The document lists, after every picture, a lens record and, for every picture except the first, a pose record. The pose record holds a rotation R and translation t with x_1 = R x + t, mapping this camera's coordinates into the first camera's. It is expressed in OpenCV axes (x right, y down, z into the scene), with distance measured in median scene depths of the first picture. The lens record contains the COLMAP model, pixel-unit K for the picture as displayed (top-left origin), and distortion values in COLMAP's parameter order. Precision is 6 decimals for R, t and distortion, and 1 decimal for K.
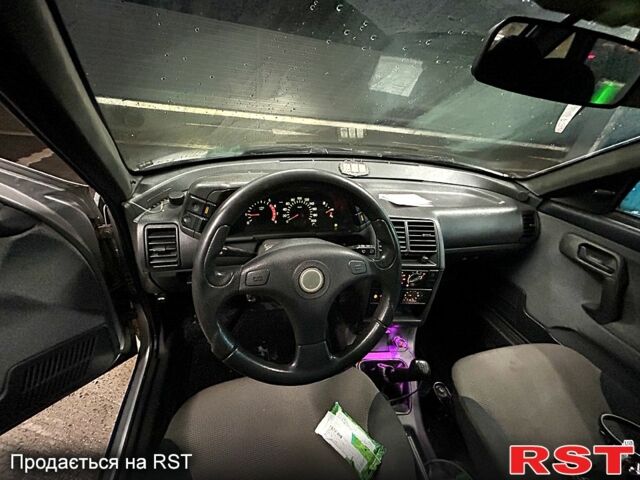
lens RADIAL K [[259.5, 0, 320.0], [0, 259.5, 240.0], [0, 0, 1]] dist [-0.000031, 0.000037]
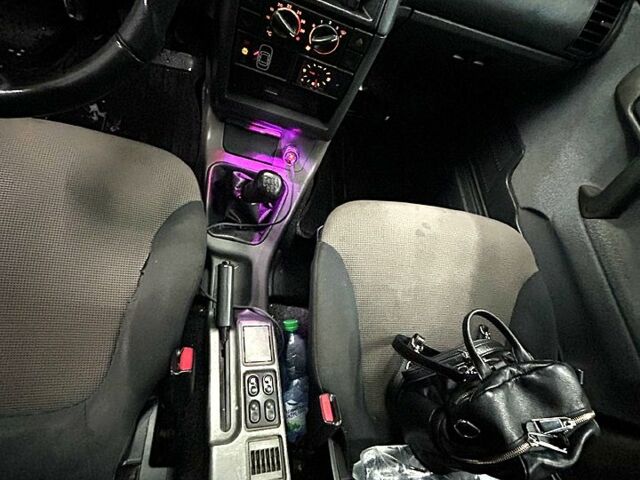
lens RADIAL K [[356.2, 0, 320.0], [0, 356.2, 240.0], [0, 0, 1]] dist [-0.003821, -0.000680]
pose [[0.955189, 0.270682, 0.119774, 0.387105], [-0.293152, 0.809117, 0.509305, 0.118519], [0.040948, -0.521595, 0.852210, 0.195076]]
